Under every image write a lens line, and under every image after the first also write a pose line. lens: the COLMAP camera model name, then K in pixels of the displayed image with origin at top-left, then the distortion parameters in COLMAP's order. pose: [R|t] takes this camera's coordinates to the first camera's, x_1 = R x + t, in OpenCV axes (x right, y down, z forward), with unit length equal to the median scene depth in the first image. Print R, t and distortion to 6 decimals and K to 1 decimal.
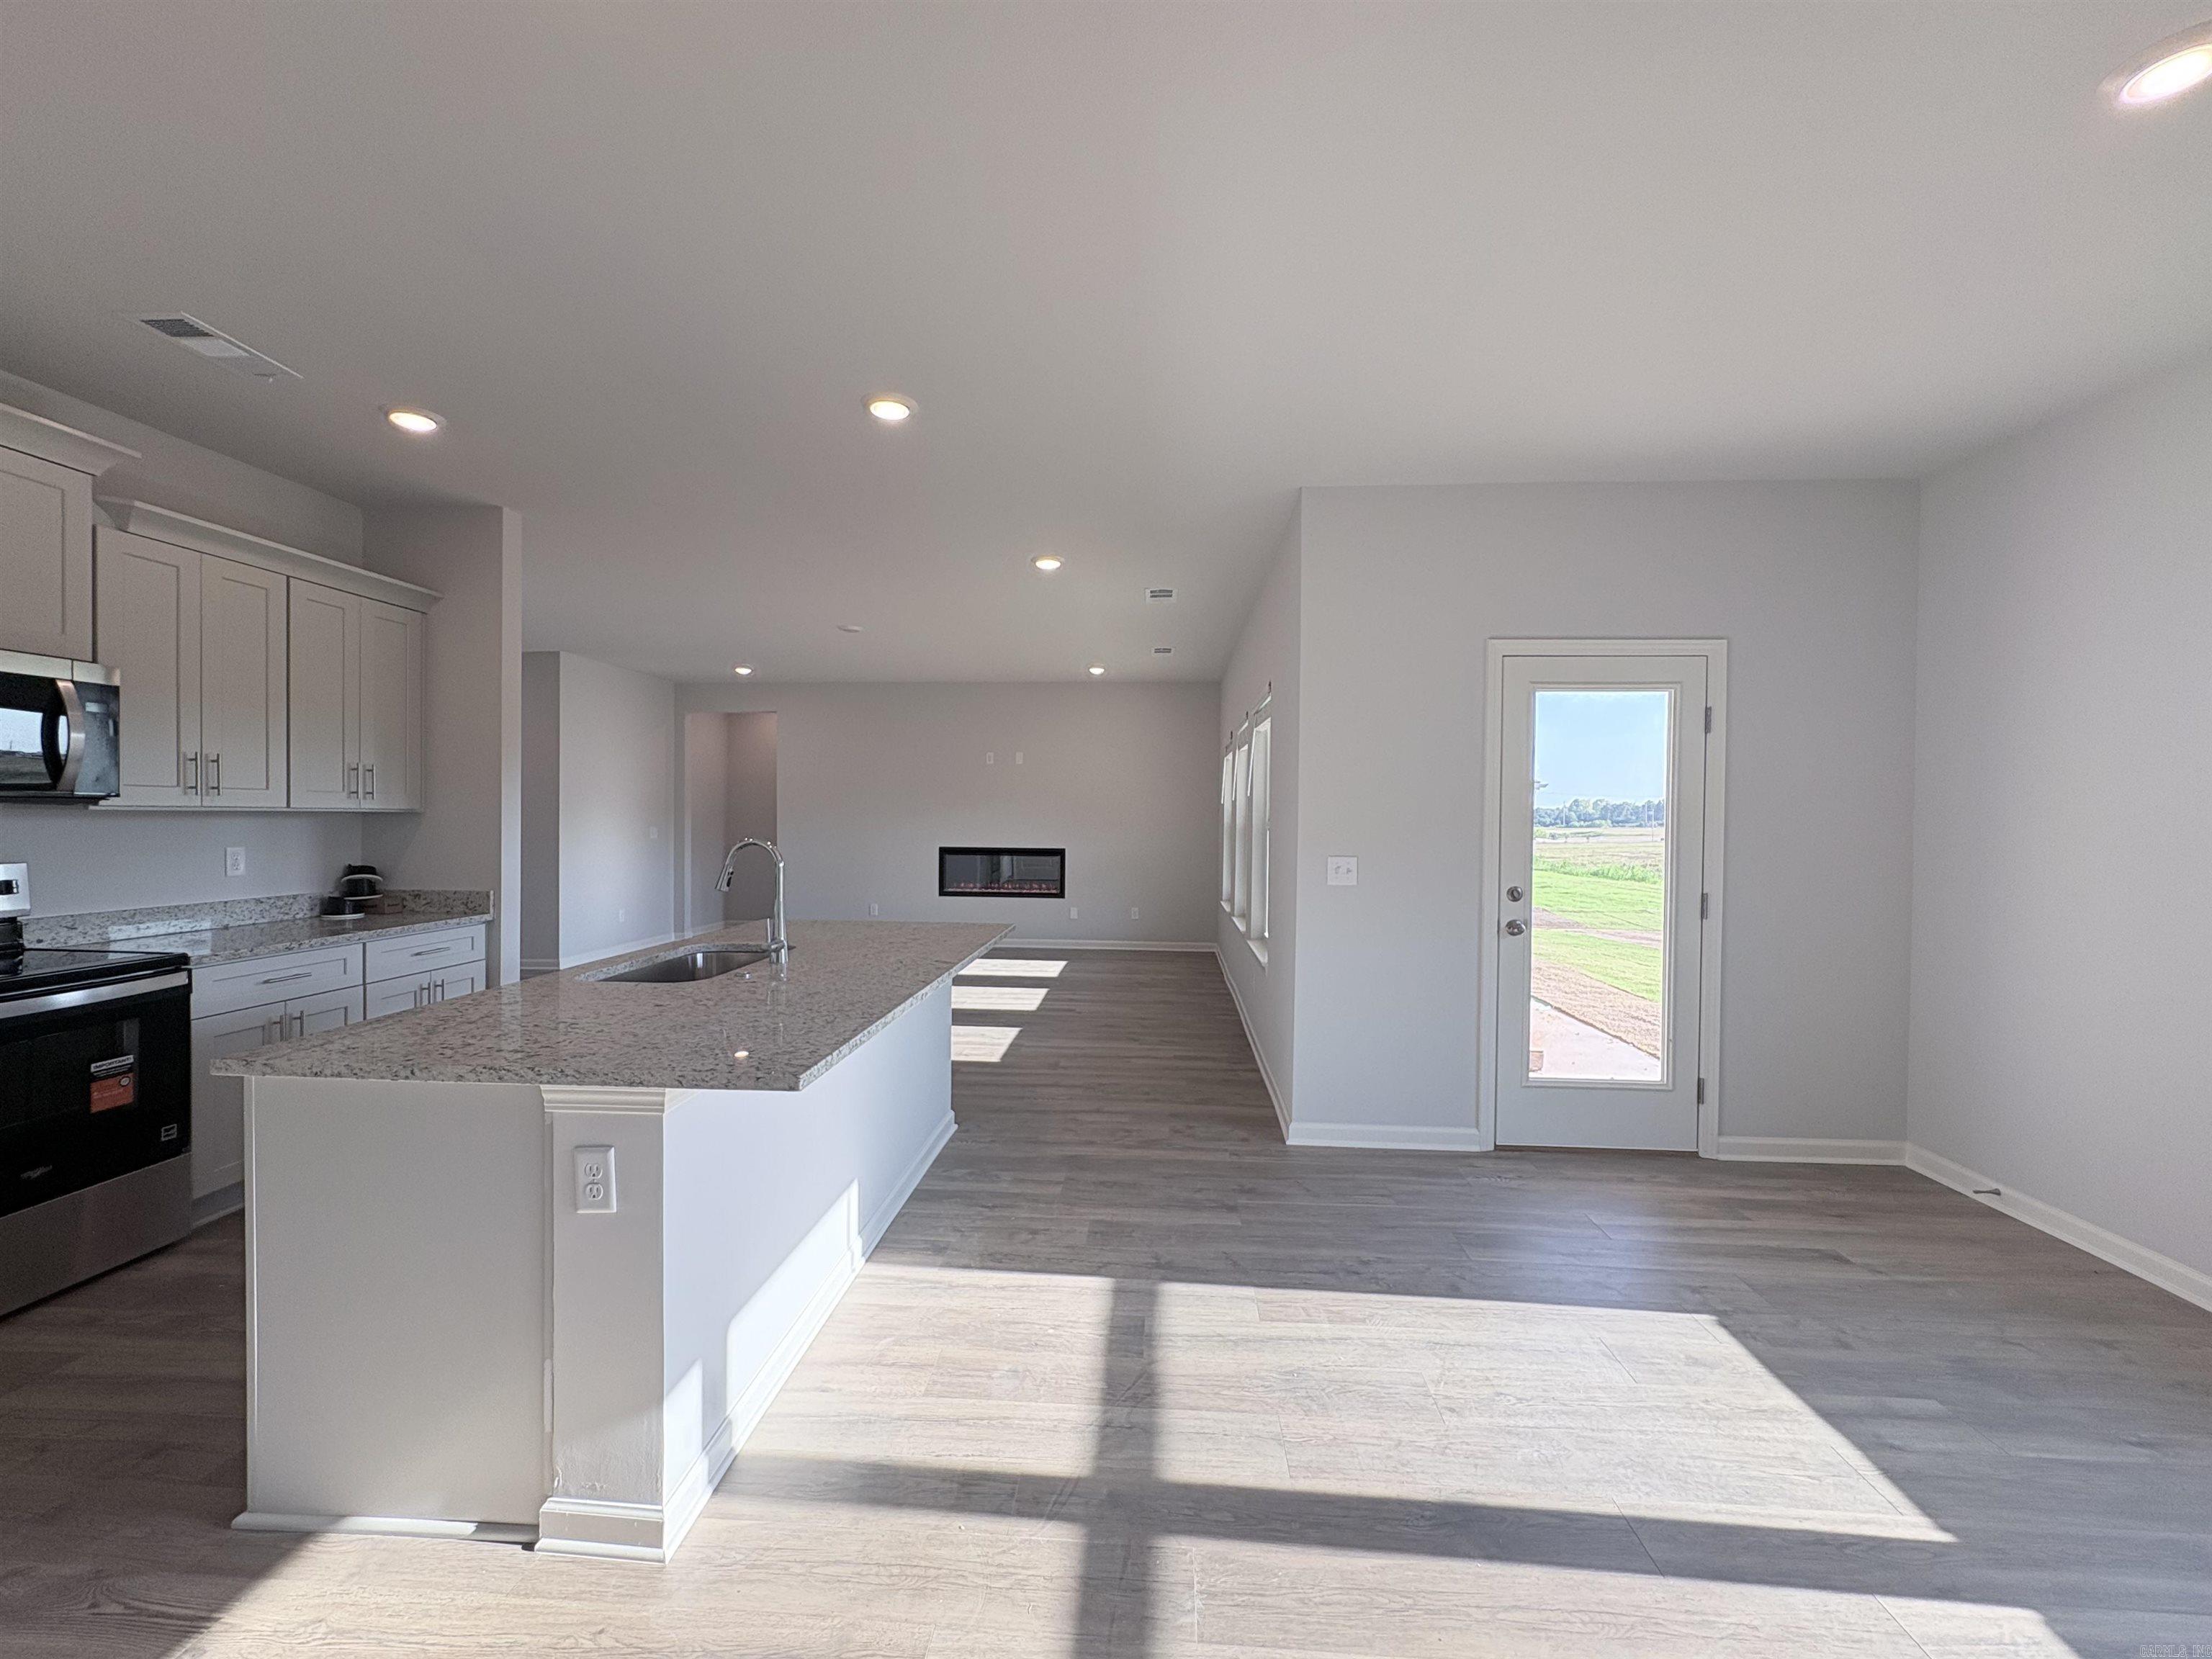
lens RADIAL K [[883.4, 0, 1099.2], [0, 883.4, 833.3], [0, 0, 1]] dist [-0.004478, 0.000989]
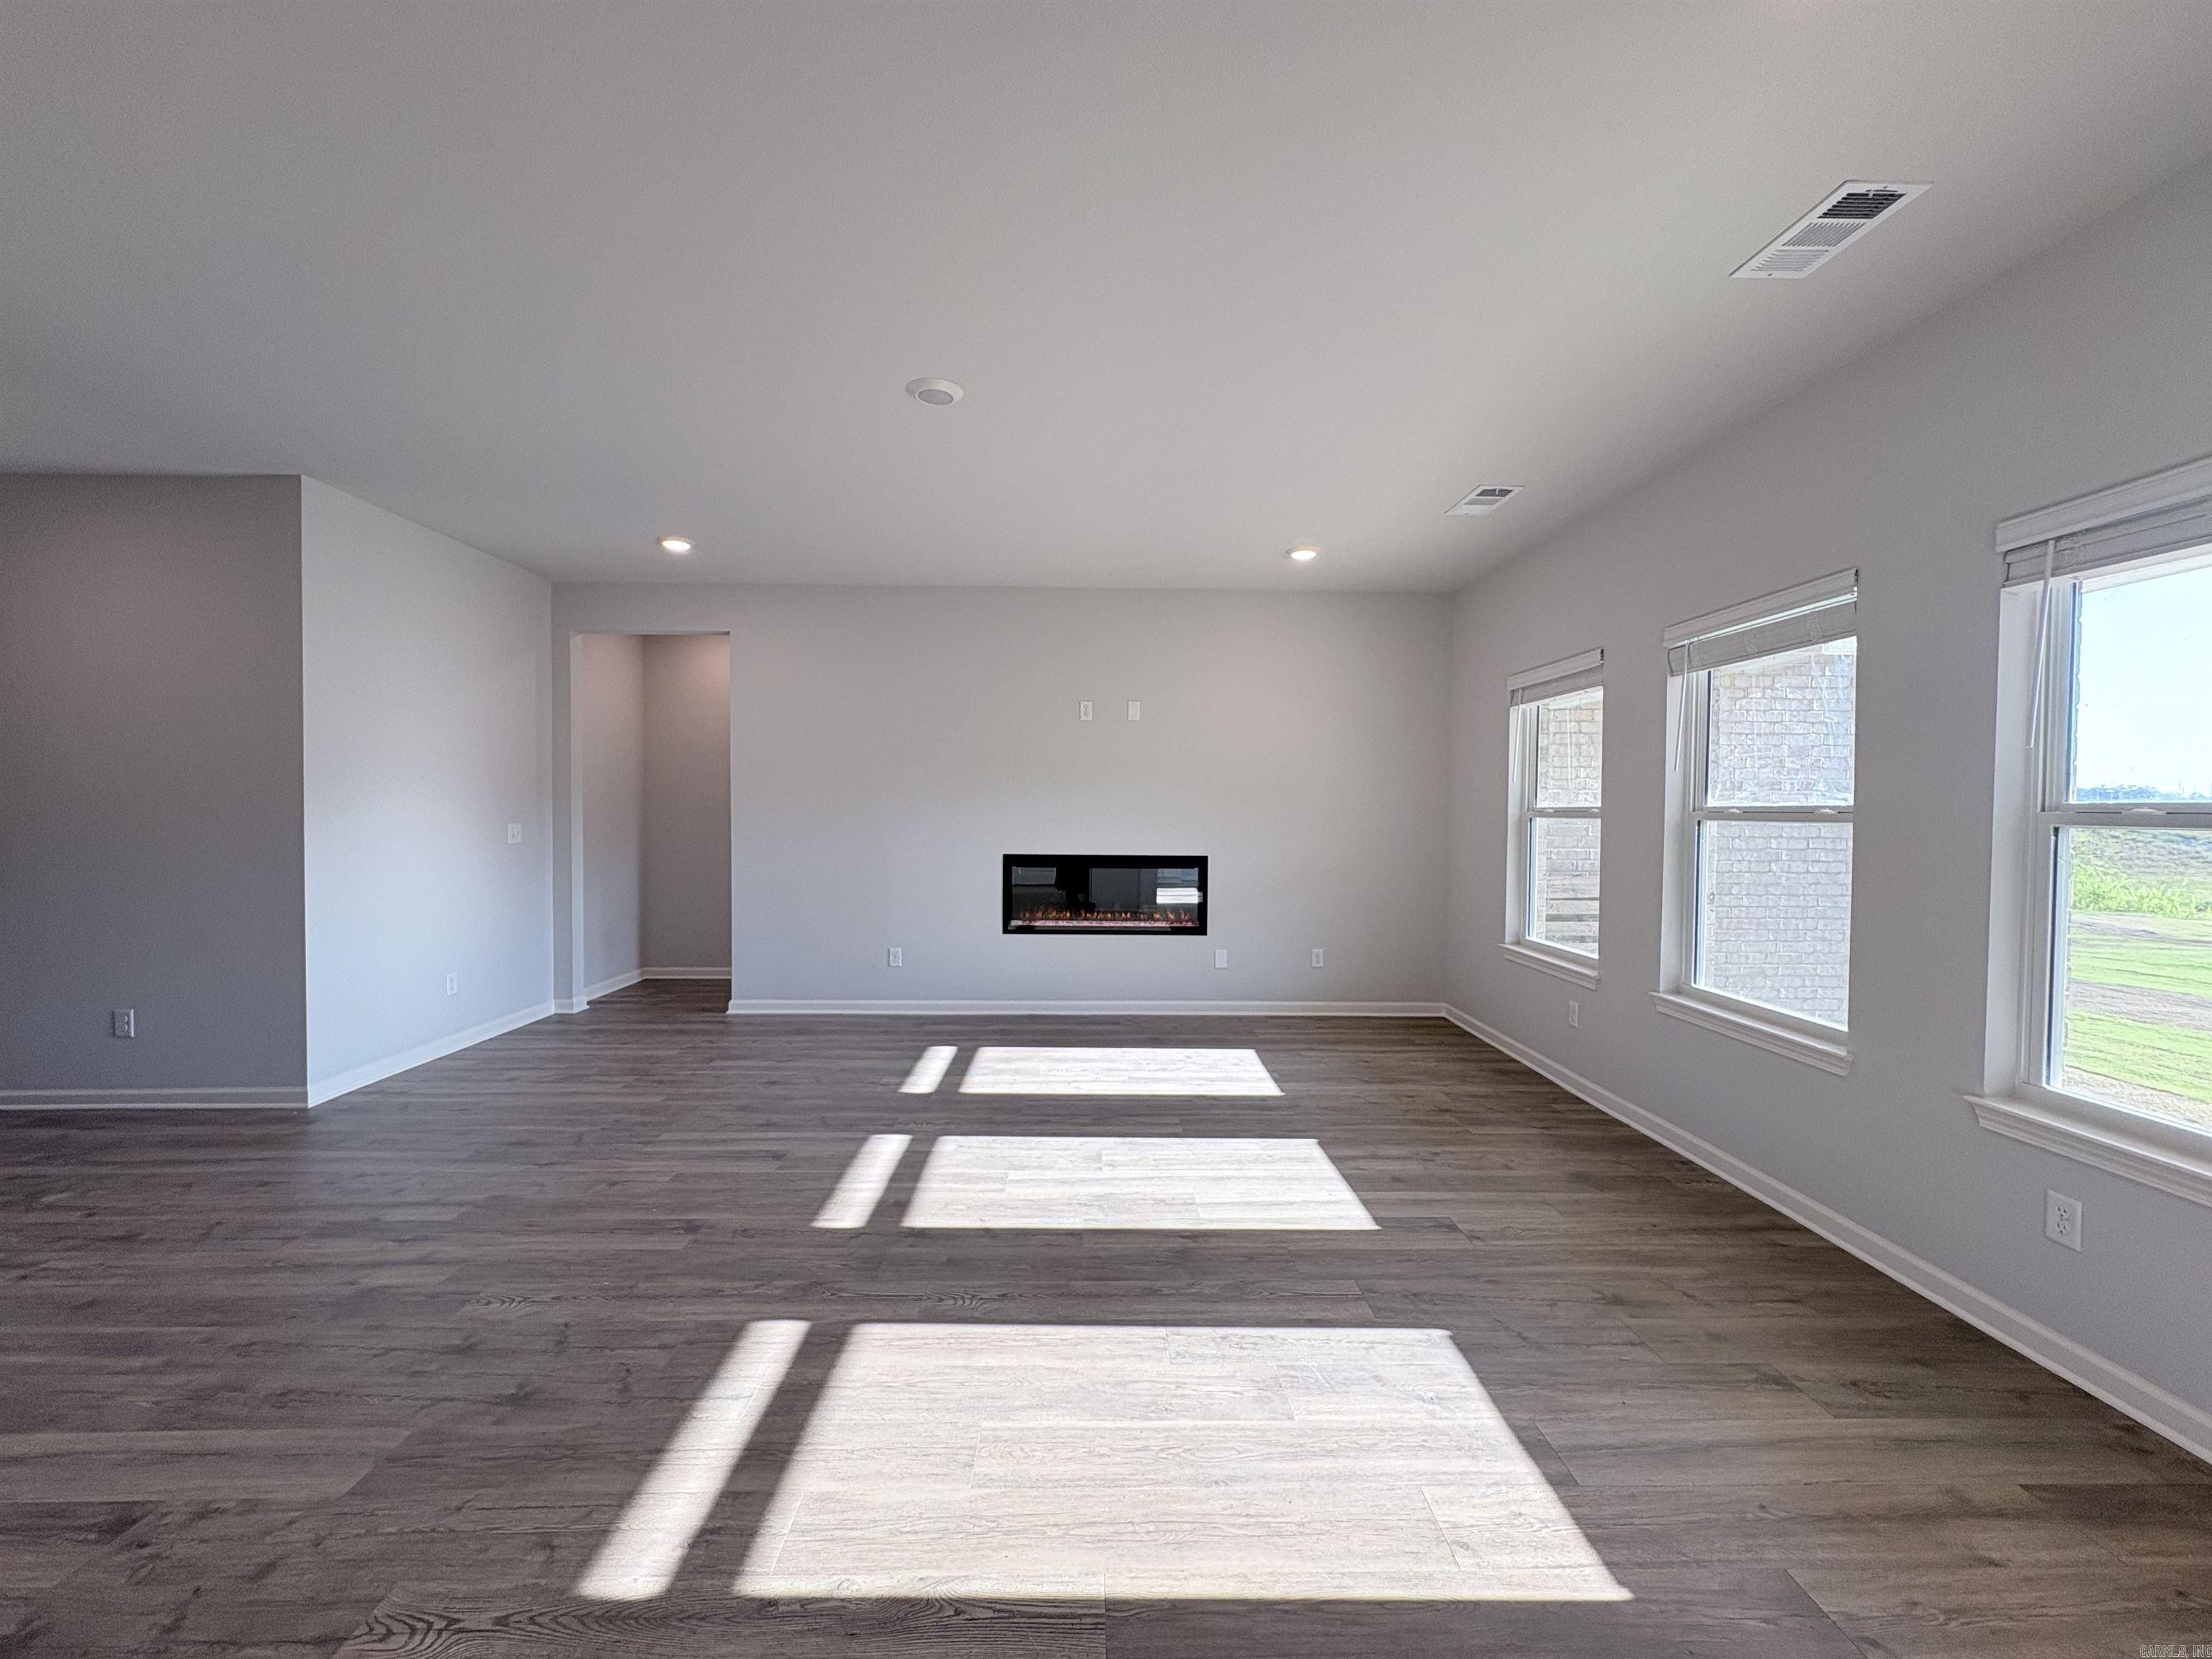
lens RADIAL K [[883.4, 0, 1103.1], [0, 883.4, 828.7], [0, 0, 1]] dist [-0.004478, 0.000989]
pose [[0.995878, -0.003627, 0.090634, -0.462746], [0.003203, 0.999983, 0.004815, -0.014663], [-0.090650, -0.004505, 0.995873, 1.044526]]
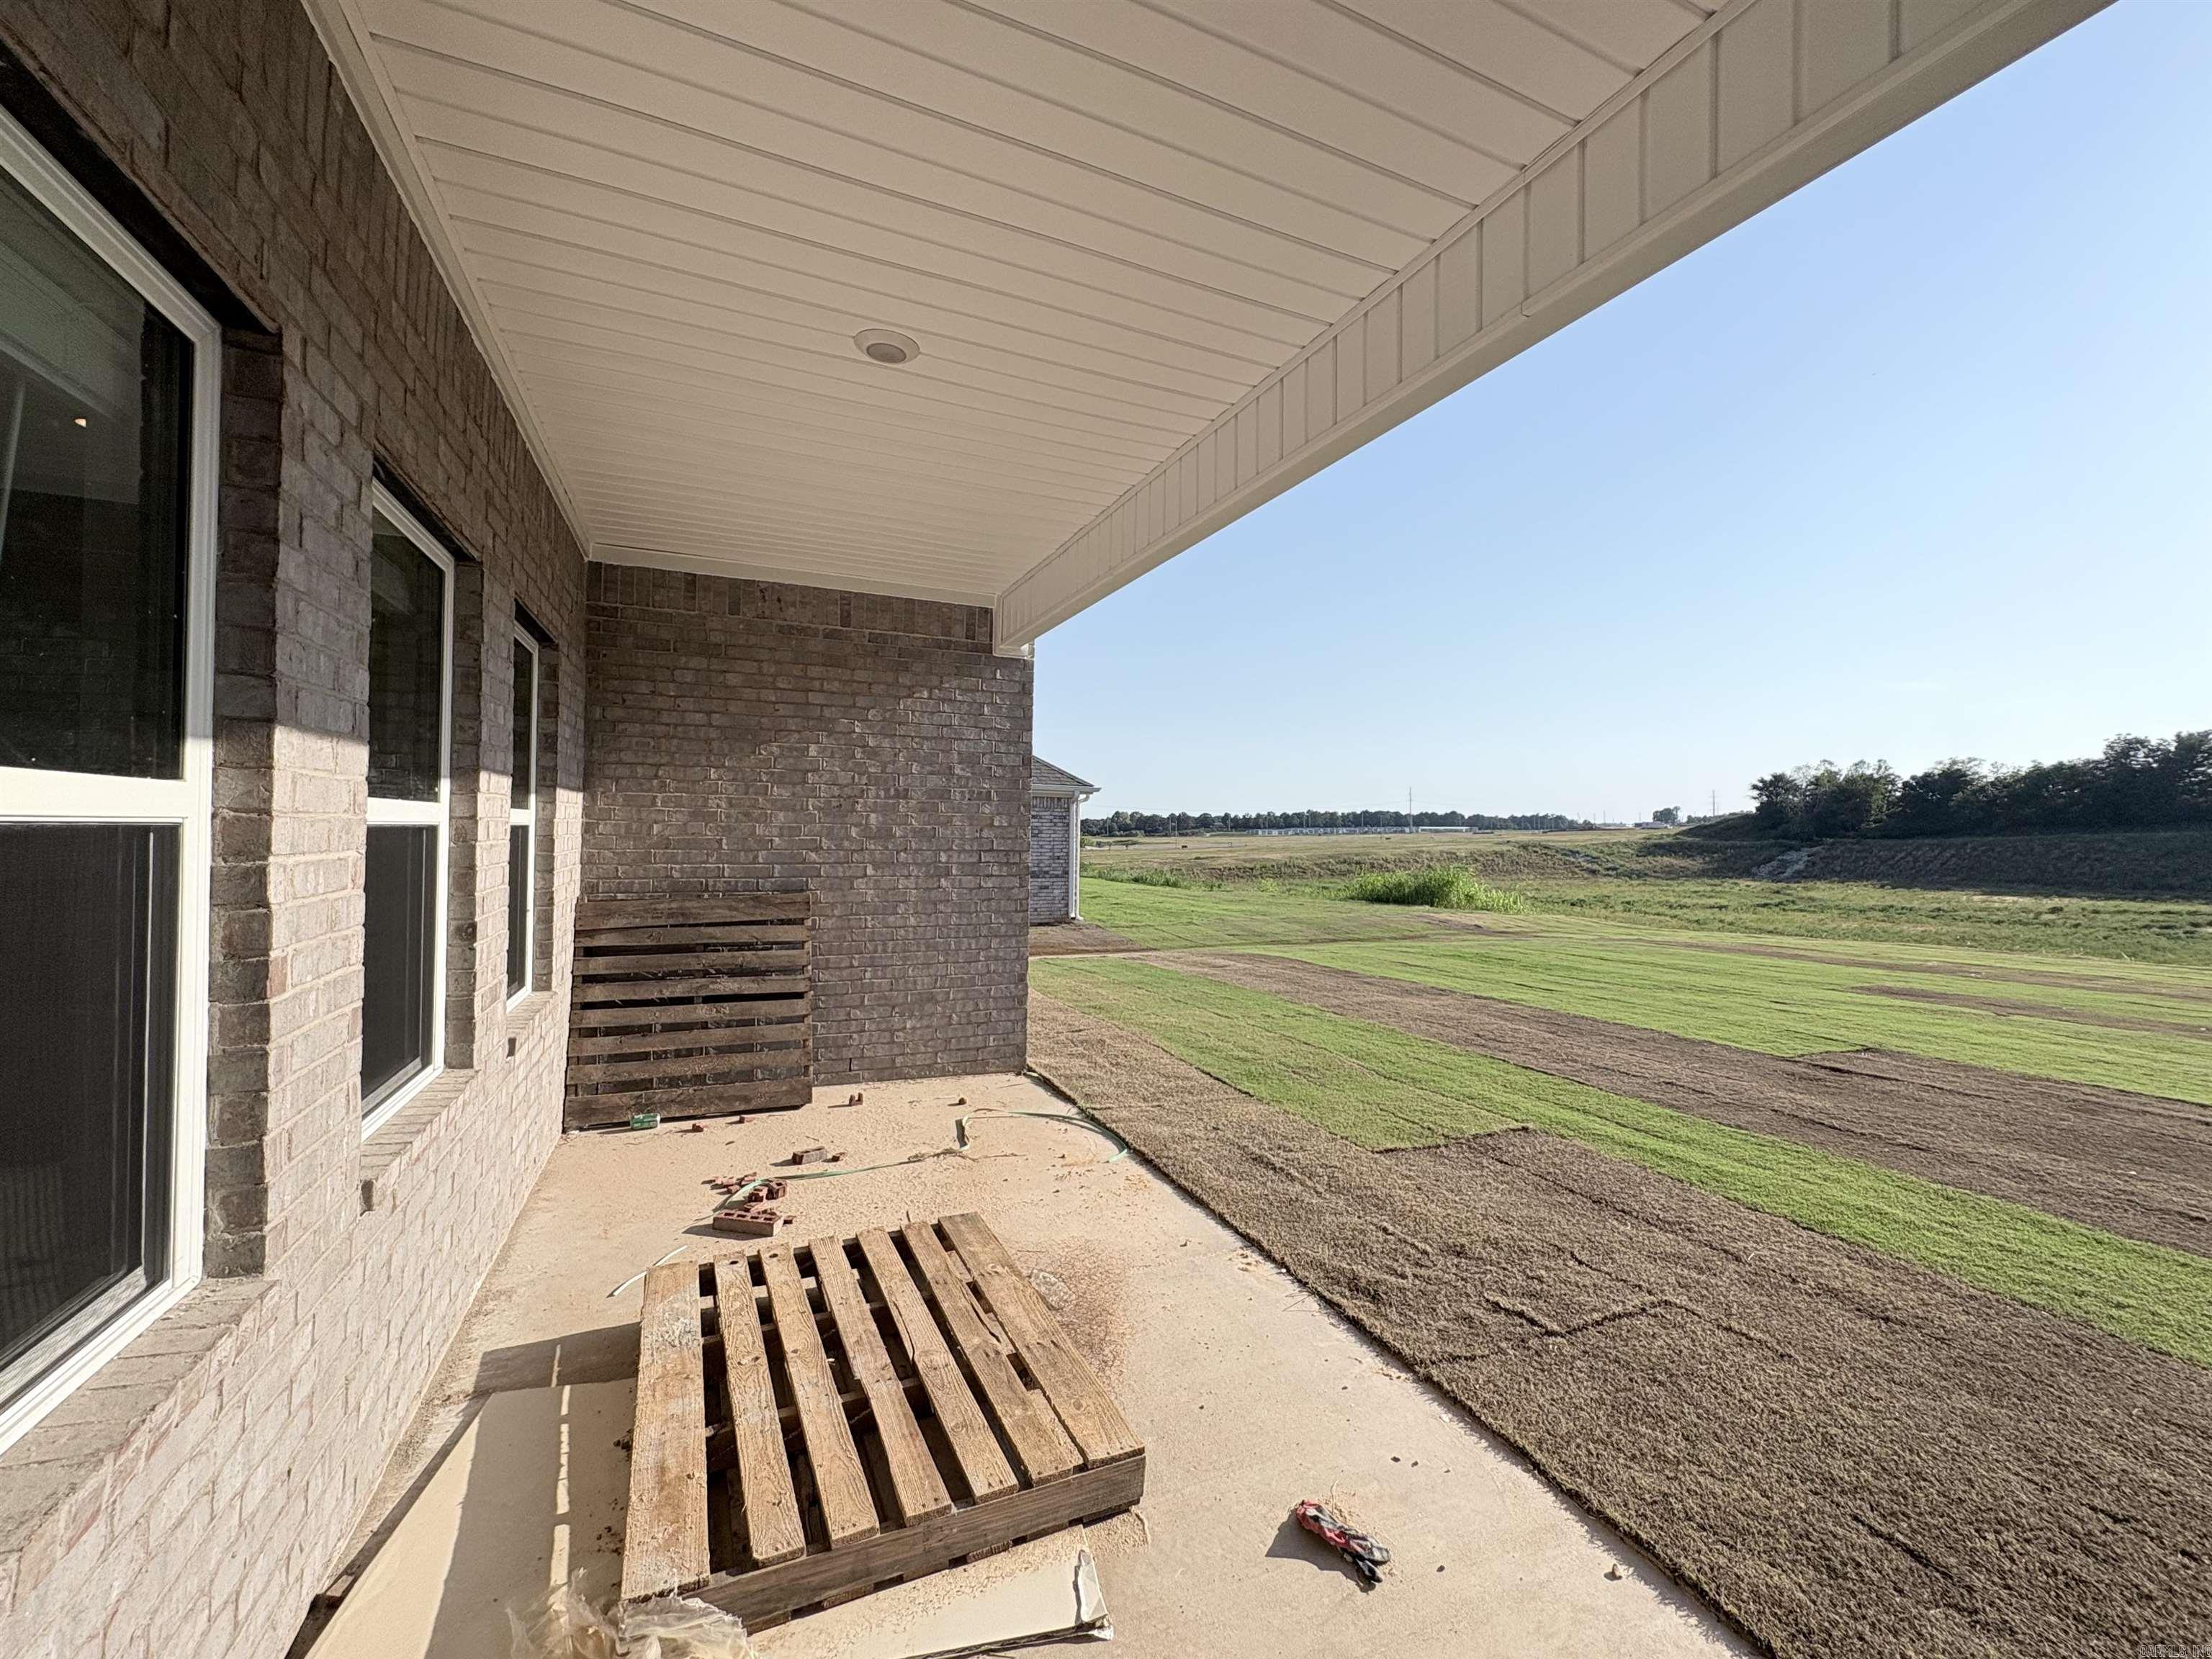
lens RADIAL K [[883.4, 0, 1106.2], [0, 883.4, 825.0], [0, 0, 1]] dist [-0.004478, 0.000989]
pose [[0.885082, 0.008157, 0.465364, 0.510656], [0.000679, 0.999823, -0.018816, -0.000475], [-0.465435, 0.016969, 0.884919, 1.097193]]
